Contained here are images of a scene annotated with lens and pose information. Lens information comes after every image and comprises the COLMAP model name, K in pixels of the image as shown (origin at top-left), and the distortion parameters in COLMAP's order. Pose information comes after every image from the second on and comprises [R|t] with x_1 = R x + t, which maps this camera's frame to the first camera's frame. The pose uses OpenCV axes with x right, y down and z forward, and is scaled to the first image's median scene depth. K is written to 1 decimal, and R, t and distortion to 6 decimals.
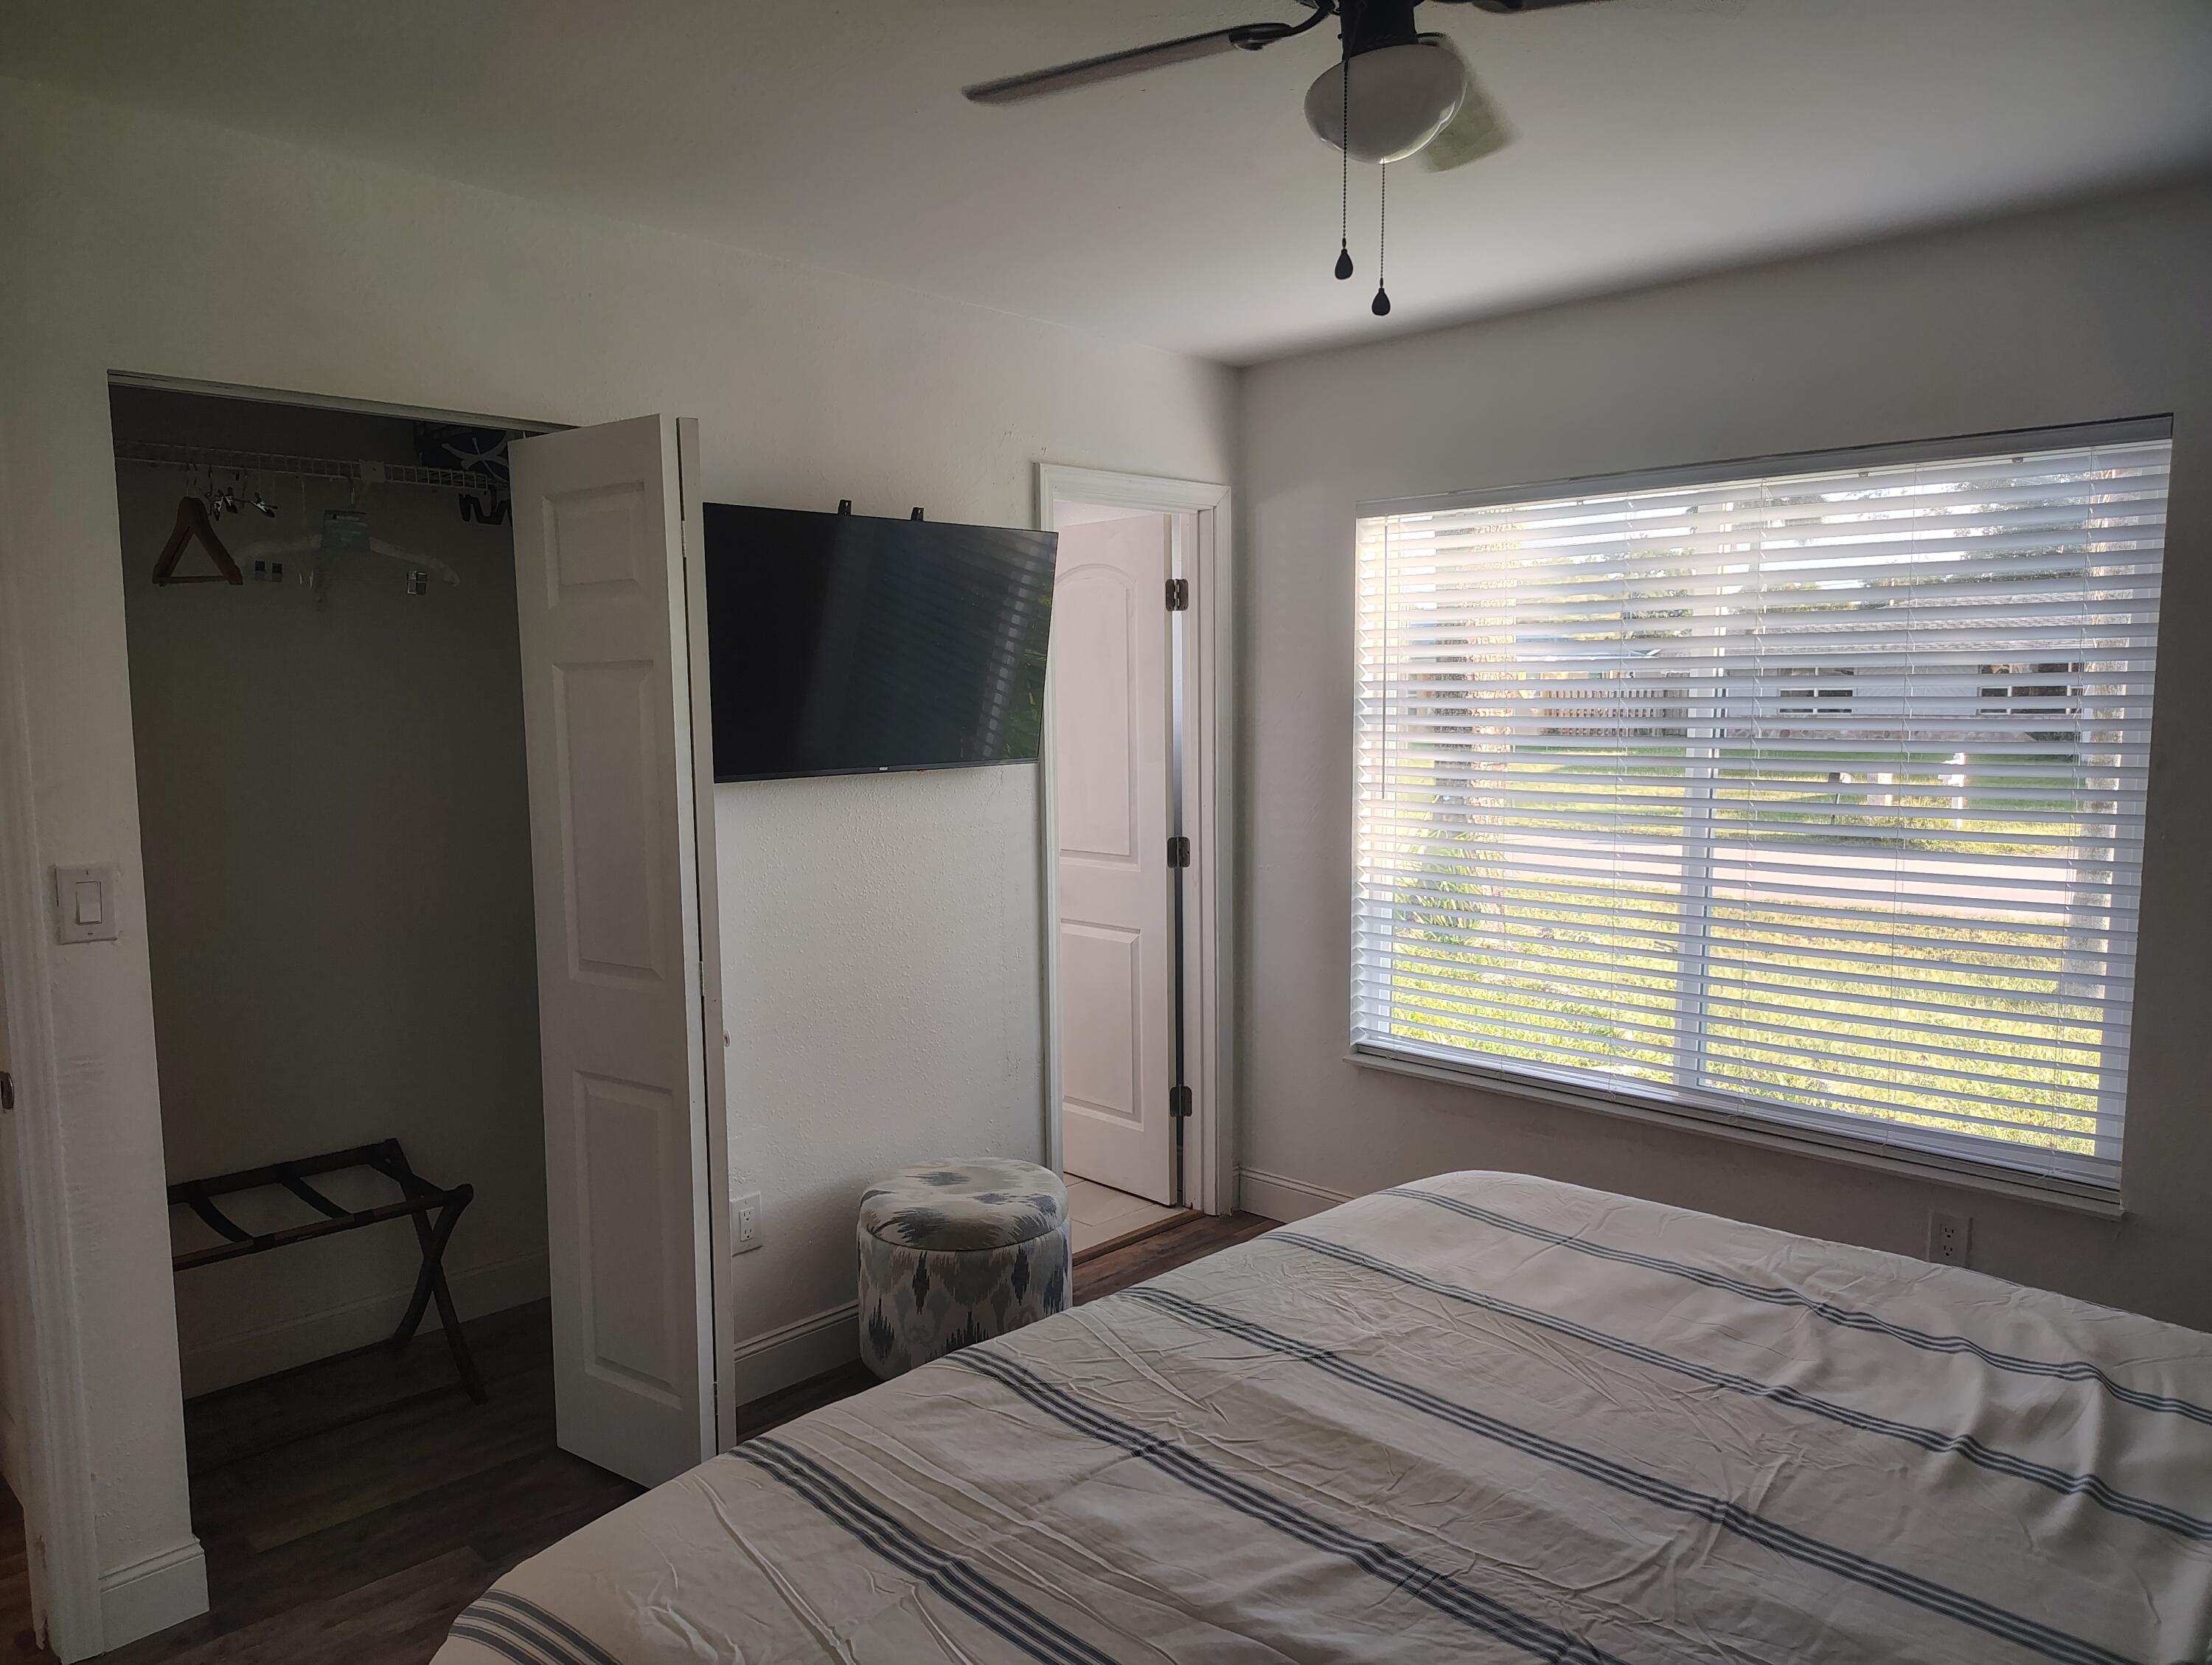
lens RADIAL K [[1523.9, 0, 1106.0], [0, 1523.9, 832.5], [0, 0, 1]] dist [0.063198, -0.067954]
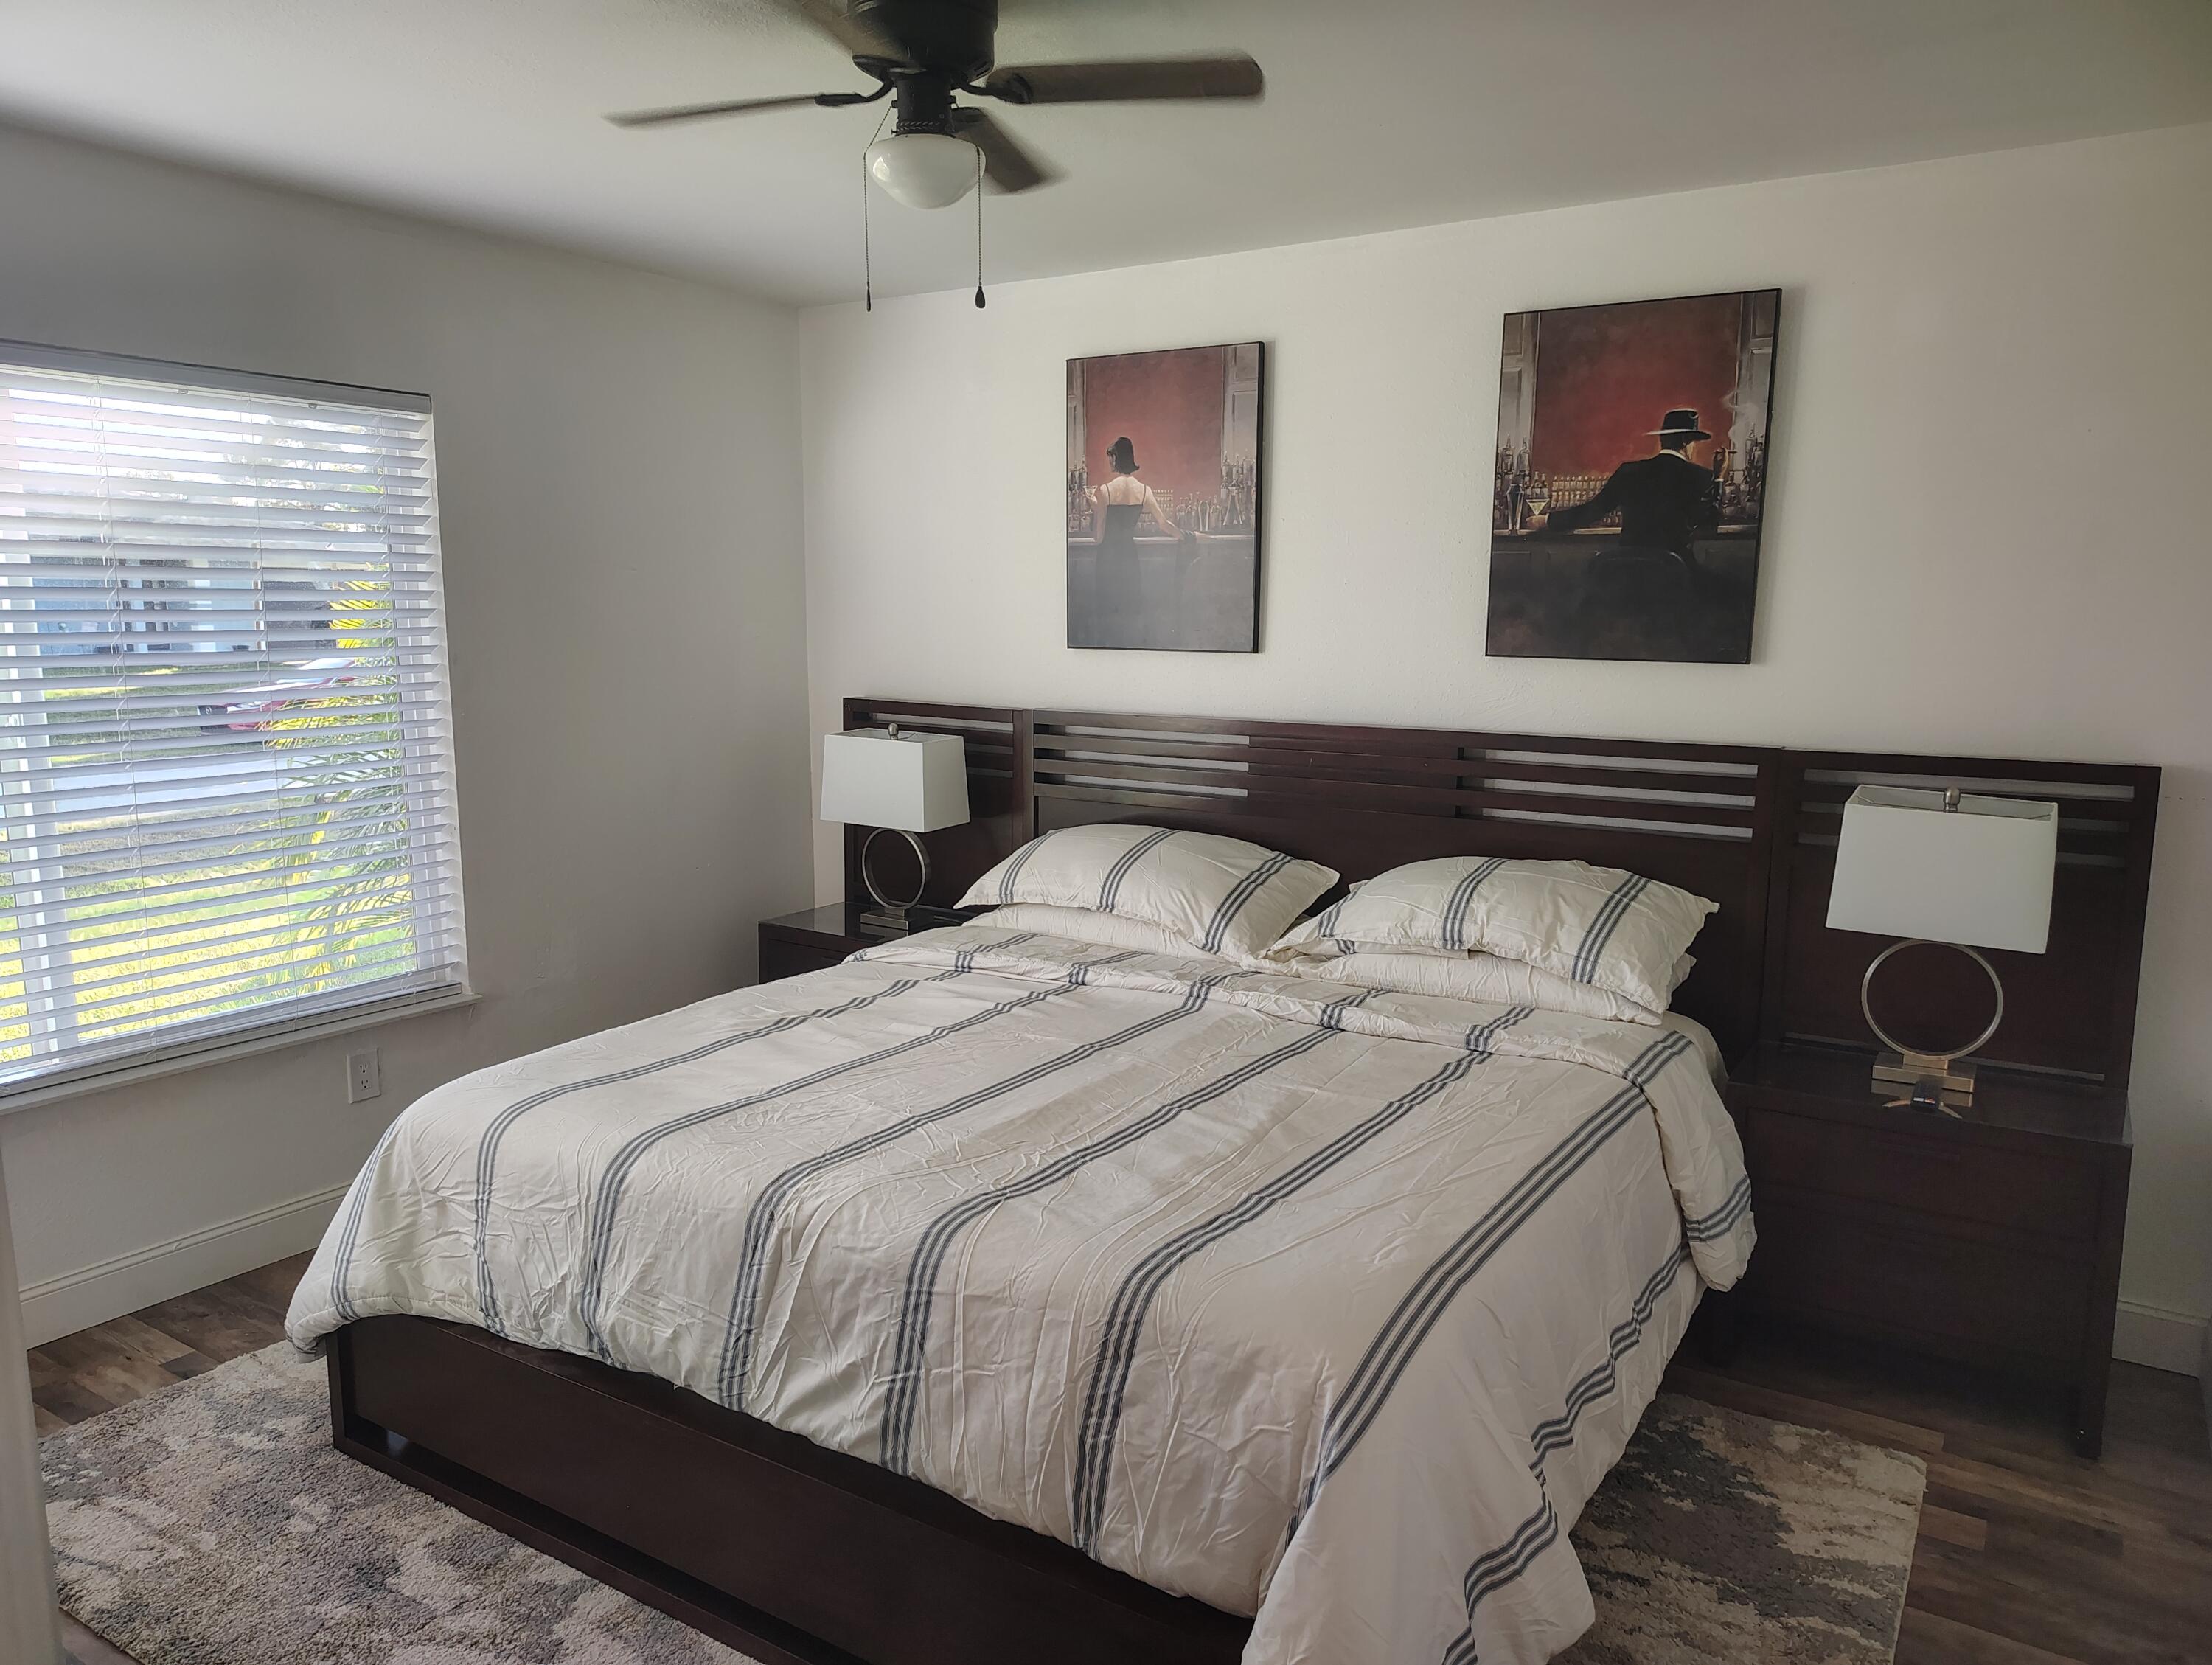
lens RADIAL K [[1523.9, 0, 1106.0], [0, 1523.9, 832.5], [0, 0, 1]] dist [0.063198, -0.067954]
pose [[-0.198295, -0.140249, 0.970056, -1.049920], [0.085647, 0.983444, 0.159692, -0.088008], [-0.976393, 0.114749, -0.183000, 0.985167]]
